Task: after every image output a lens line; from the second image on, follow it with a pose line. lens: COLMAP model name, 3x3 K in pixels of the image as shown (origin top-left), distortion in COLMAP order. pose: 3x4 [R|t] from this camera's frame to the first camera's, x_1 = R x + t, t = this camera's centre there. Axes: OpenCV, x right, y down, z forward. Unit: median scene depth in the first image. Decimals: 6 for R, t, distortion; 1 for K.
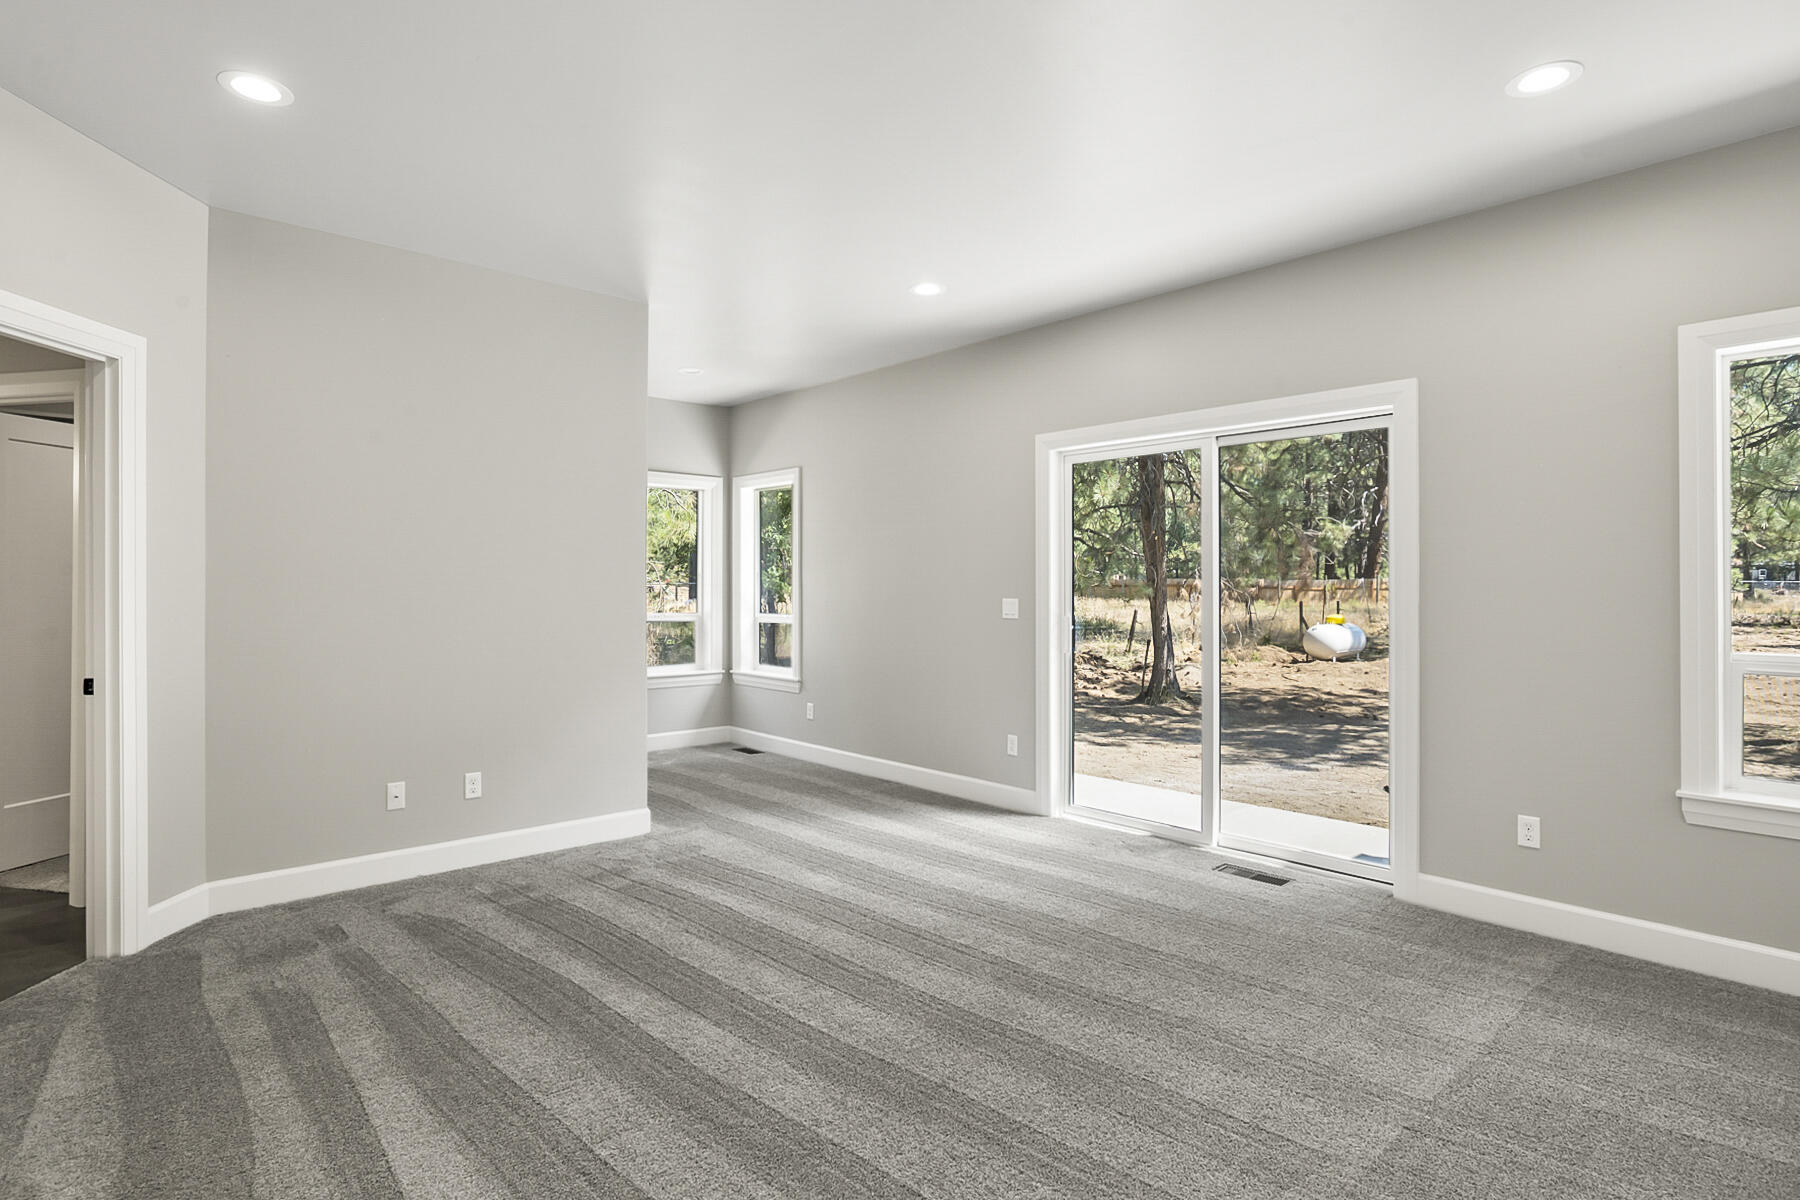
lens RADIAL K [[912.6, 0, 901.1], [0, 912.6, 595.3], [0, 0, 1]] dist [-0.022093, 0.010925]
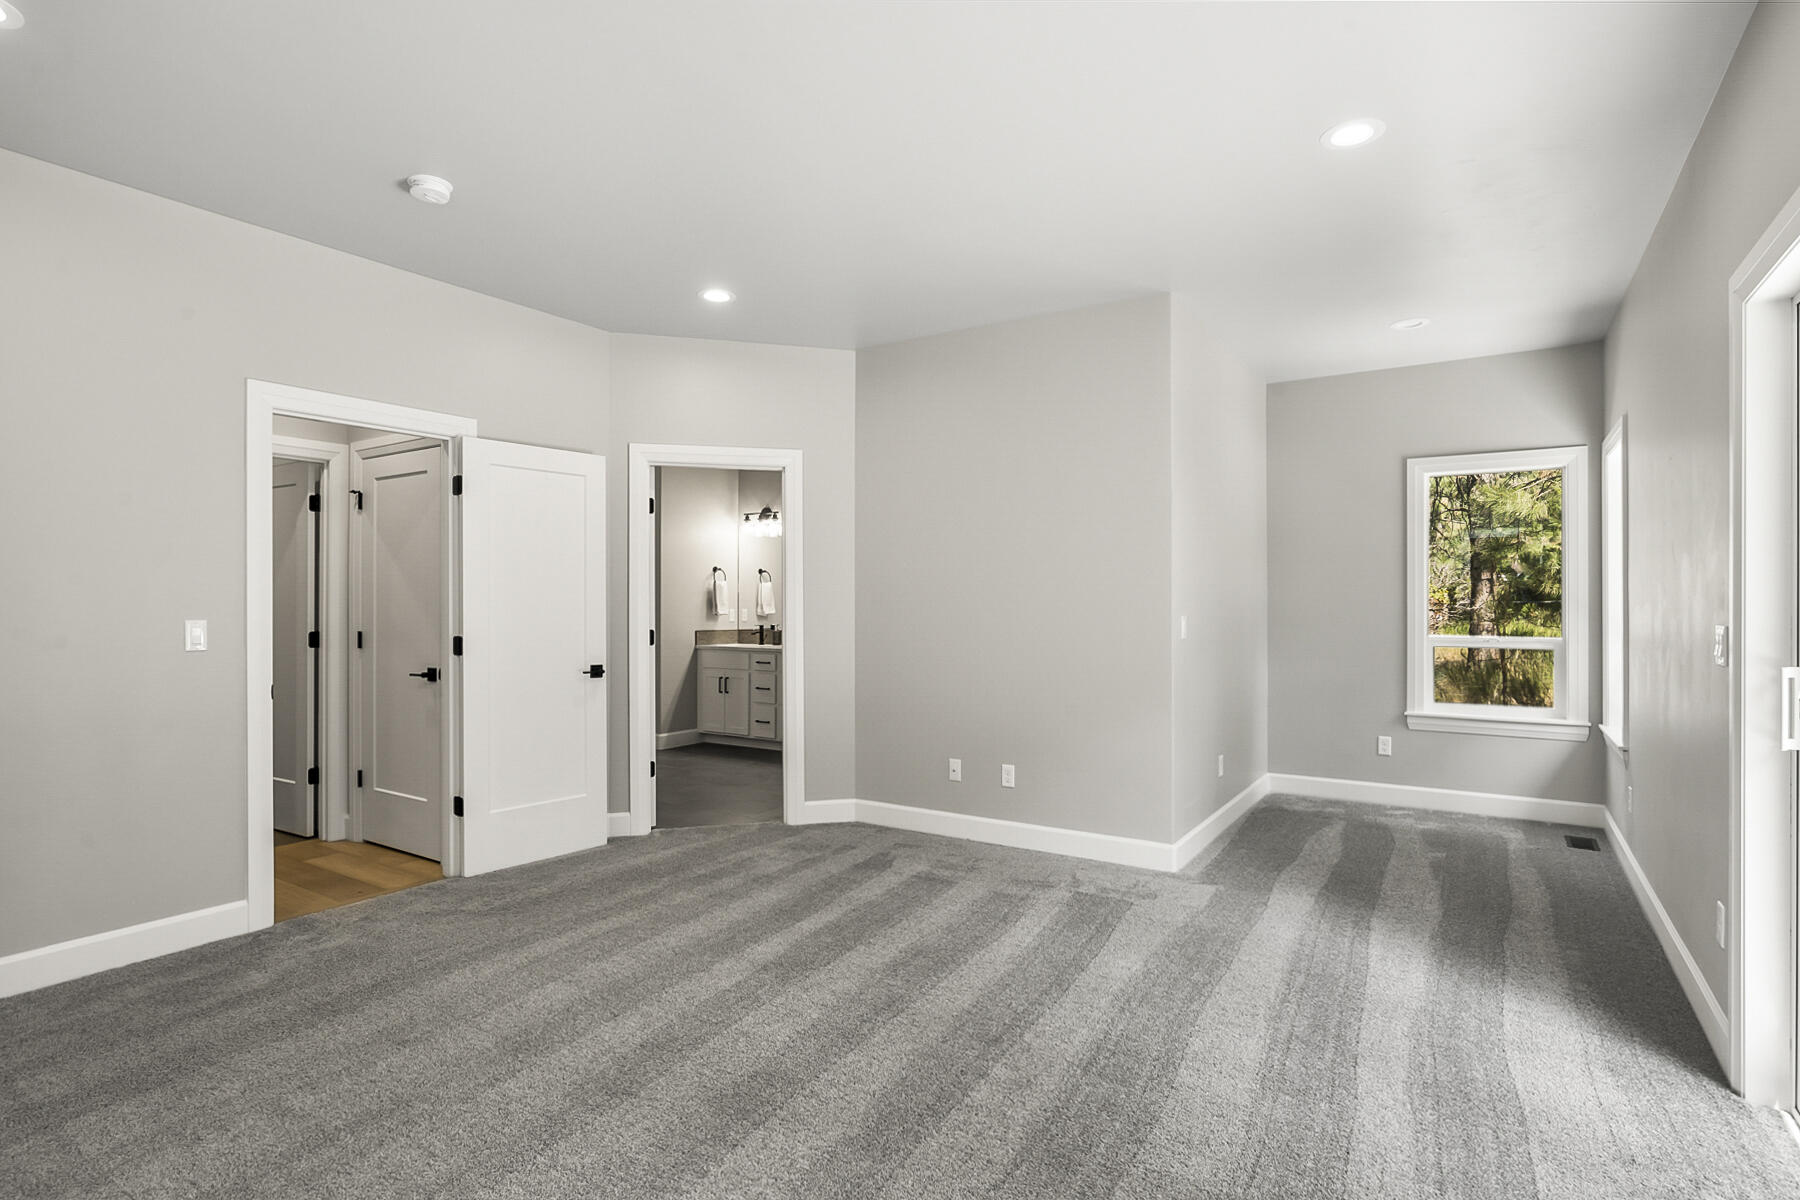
lens RADIAL K [[912.6, 0, 897.5], [0, 912.6, 601.3], [0, 0, 1]] dist [-0.022093, 0.010925]
pose [[0.241018, -0.007576, -0.970491, 0.722476], [-0.005675, 0.999941, -0.009215, 0.000967], [0.970504, 0.007729, 0.240961, 0.687647]]
